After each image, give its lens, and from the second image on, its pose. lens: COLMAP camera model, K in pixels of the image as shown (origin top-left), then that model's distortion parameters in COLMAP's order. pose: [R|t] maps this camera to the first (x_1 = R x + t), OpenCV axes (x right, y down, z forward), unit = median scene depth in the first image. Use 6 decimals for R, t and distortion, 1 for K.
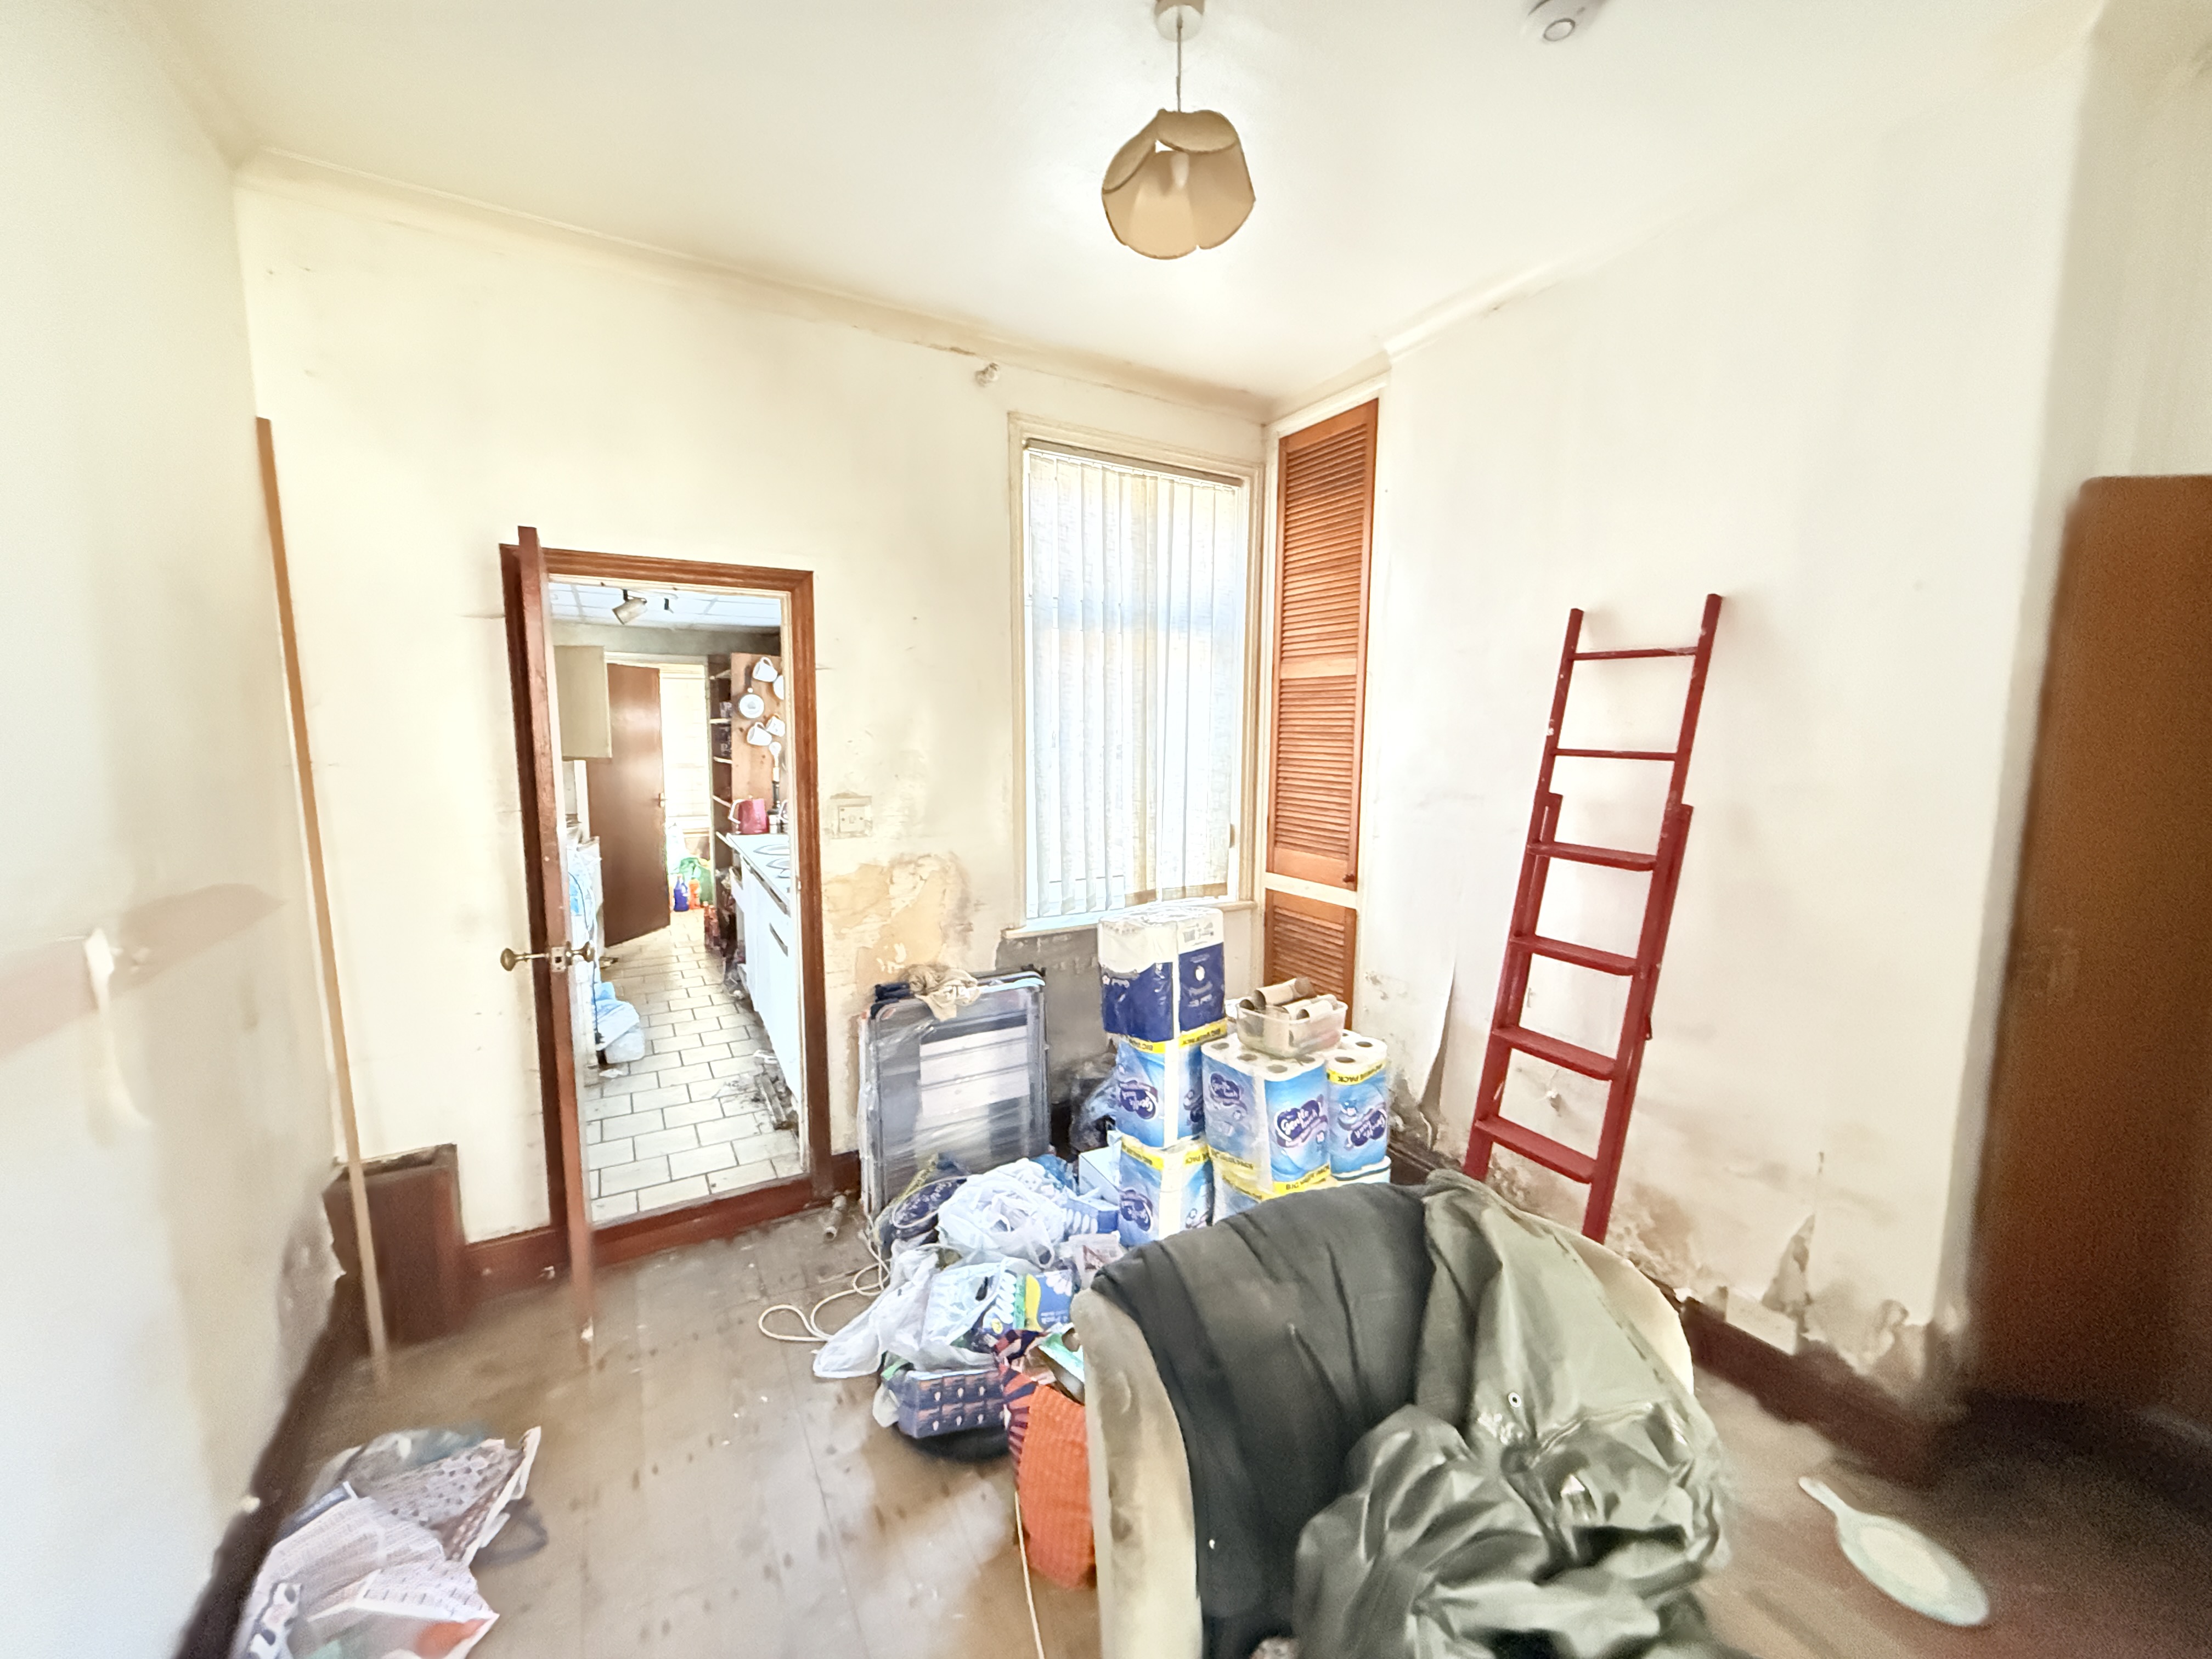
lens RADIAL K [[863.6, 0, 1099.1], [0, 863.6, 834.3], [0, 0, 1]] dist [-0.014289, 0.000059]
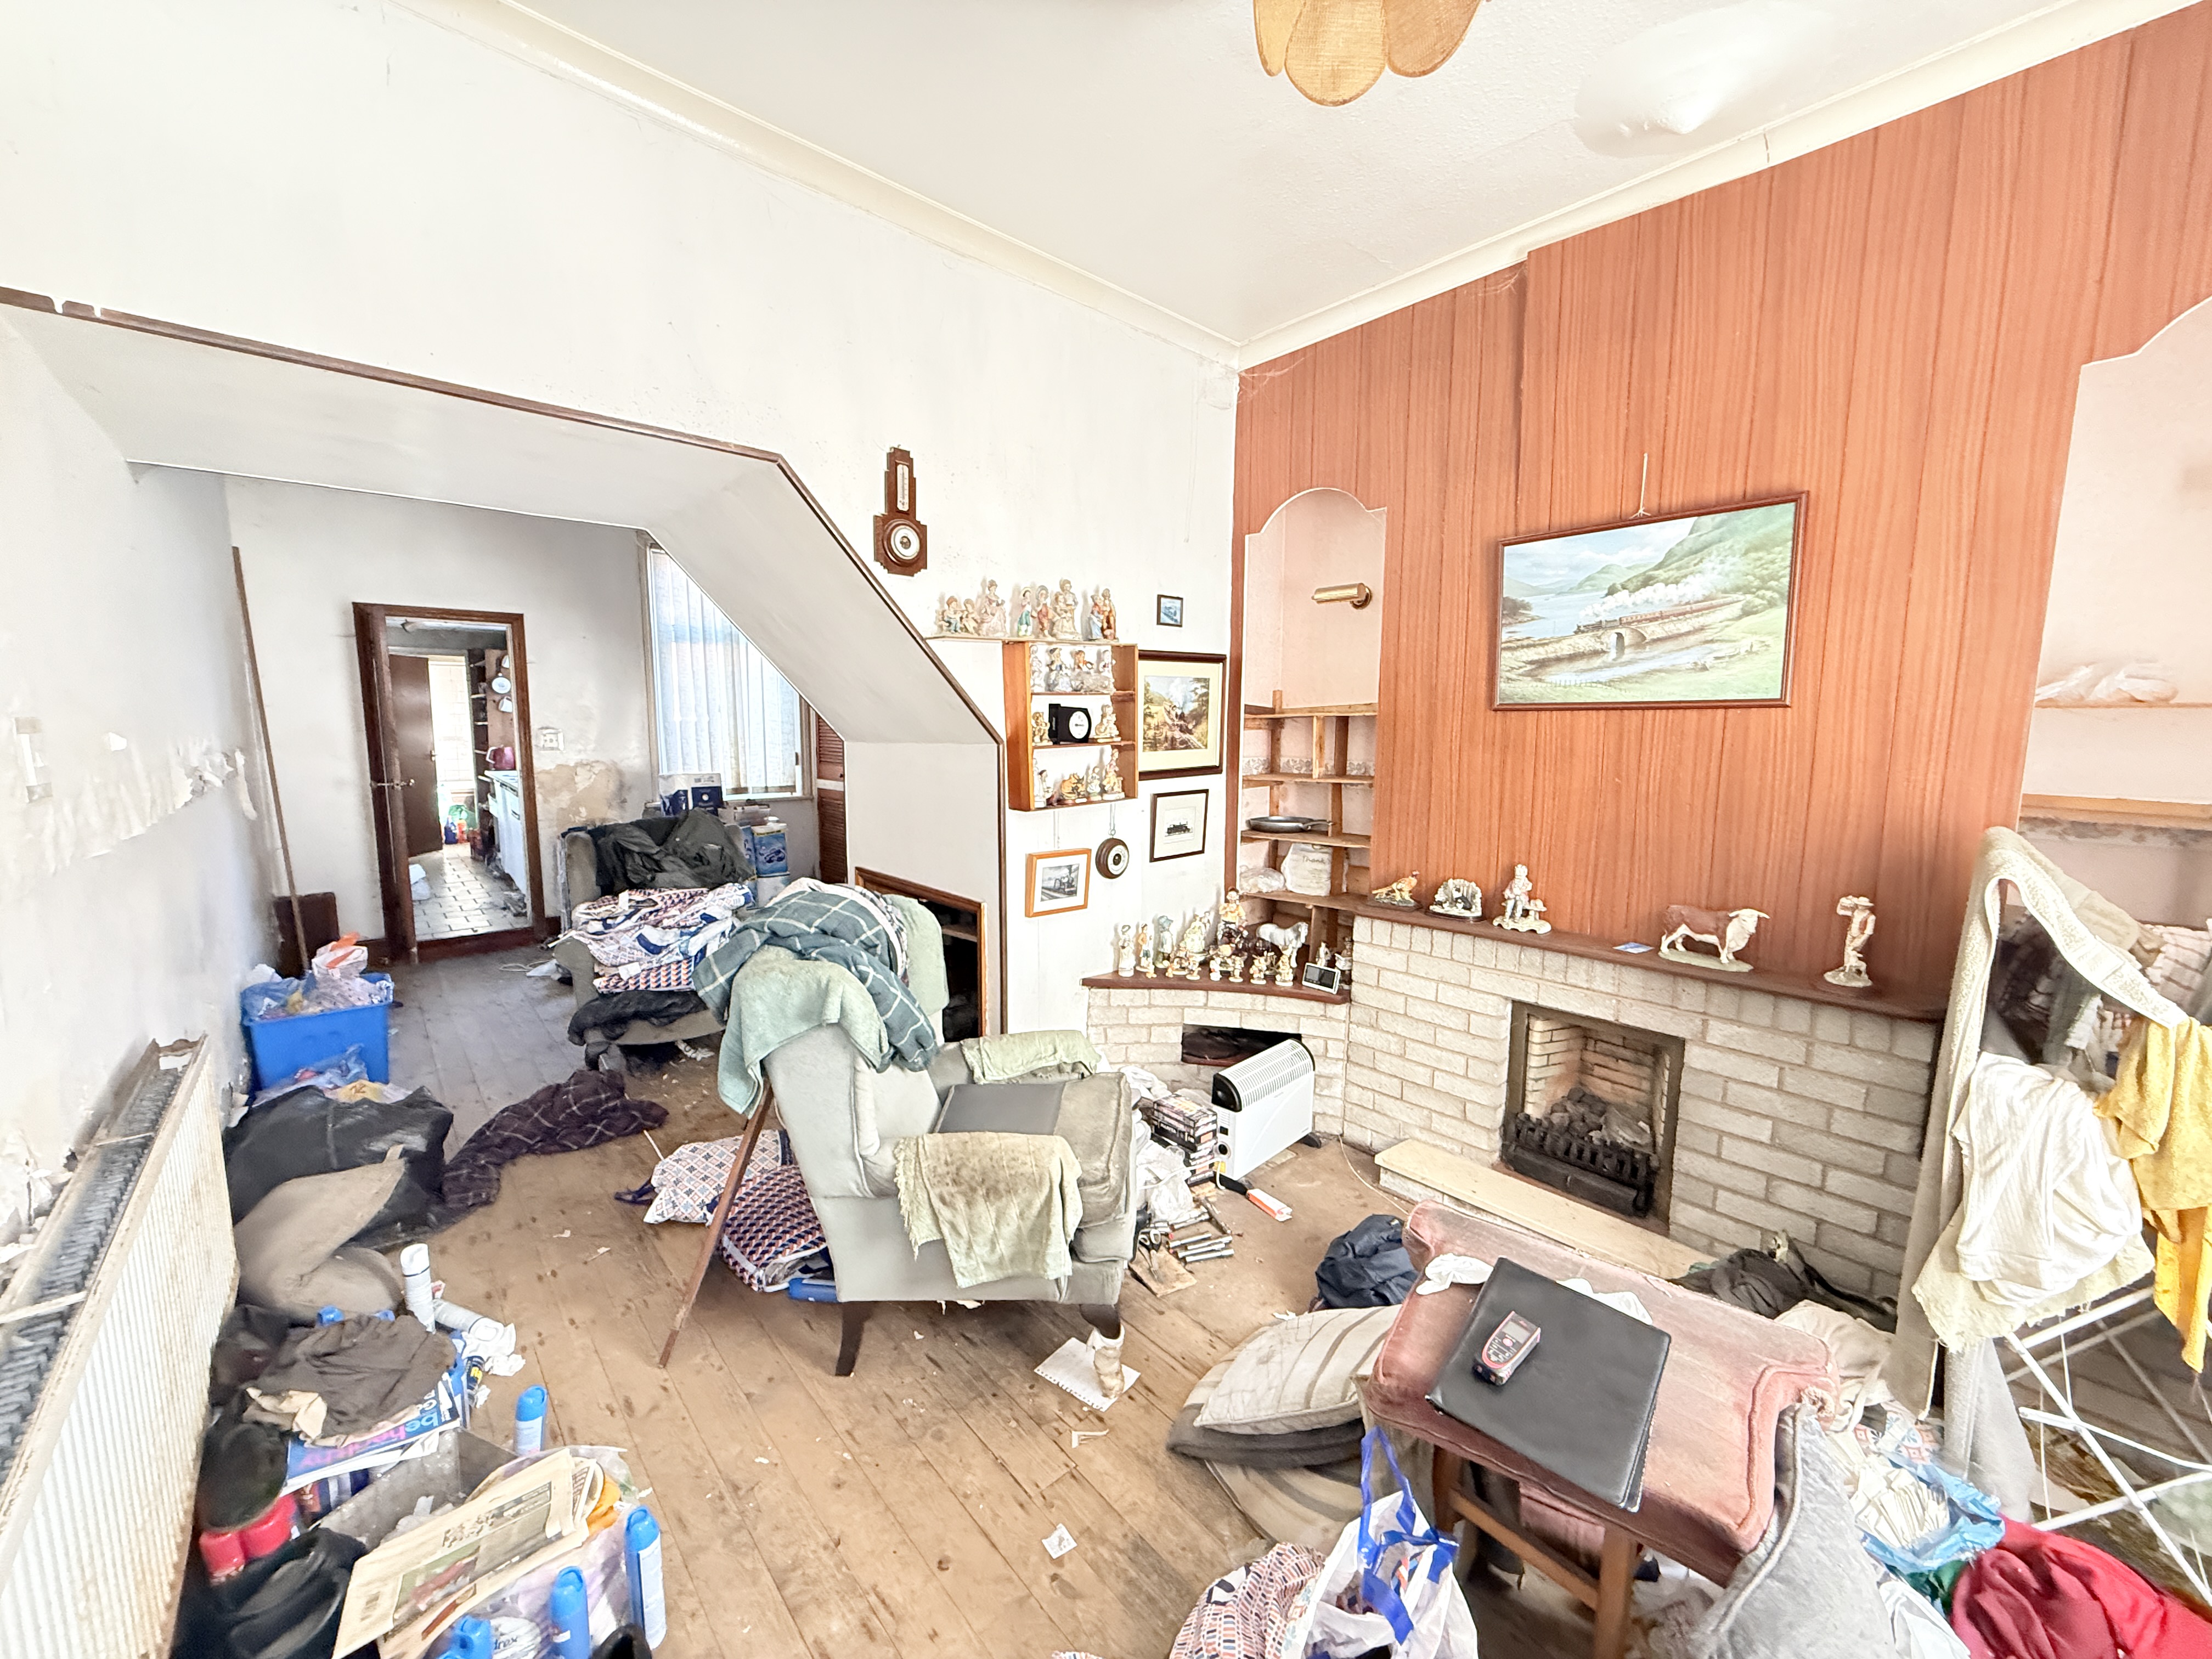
lens RADIAL K [[863.6, 0, 1099.1], [0, 863.6, 834.3], [0, 0, 1]] dist [-0.014289, 0.000059]
pose [[0.979632, -0.024148, 0.199346, 0.302695], [0.022343, 0.999687, 0.011298, 0.113116], [-0.199556, -0.006614, 0.979864, -0.649718]]
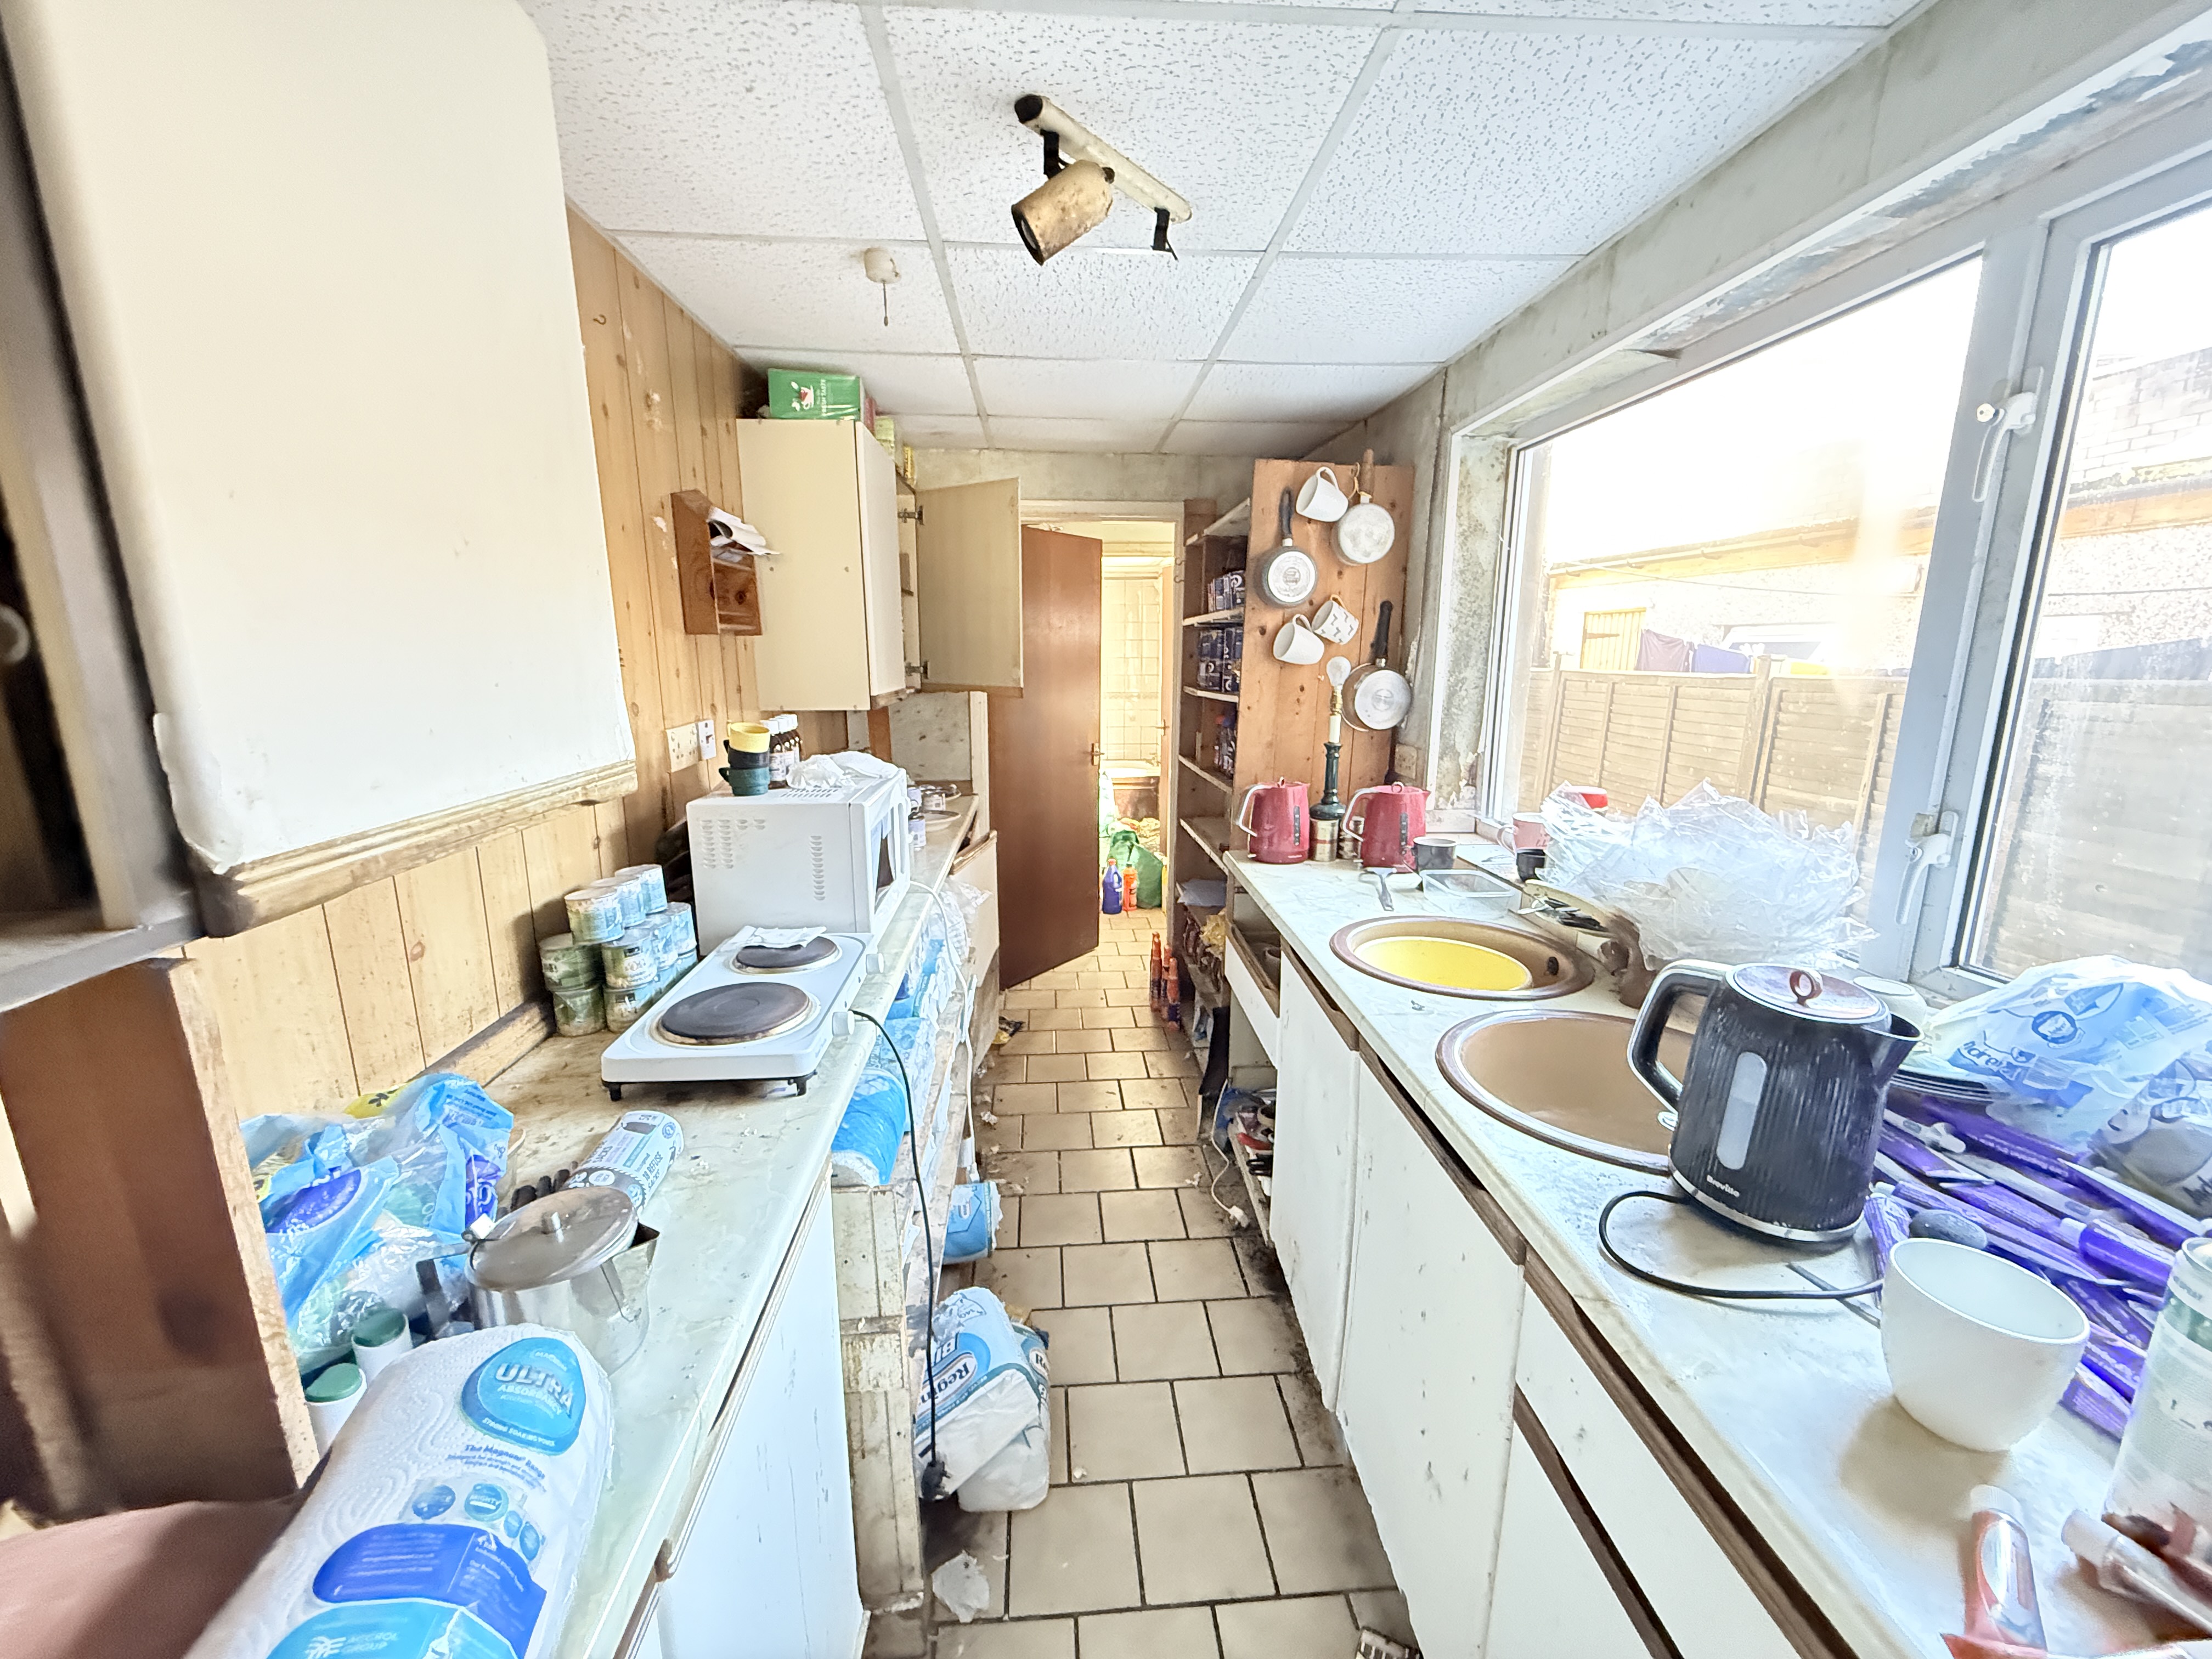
lens RADIAL K [[863.6, 0, 1099.1], [0, 863.6, 834.3], [0, 0, 1]] dist [-0.014289, 0.000059]
pose [[0.899978, 0.083697, -0.427826, -0.286230], [-0.047593, 0.994394, 0.094420, -0.051378], [0.433330, -0.064614, 0.898916, 0.532964]]
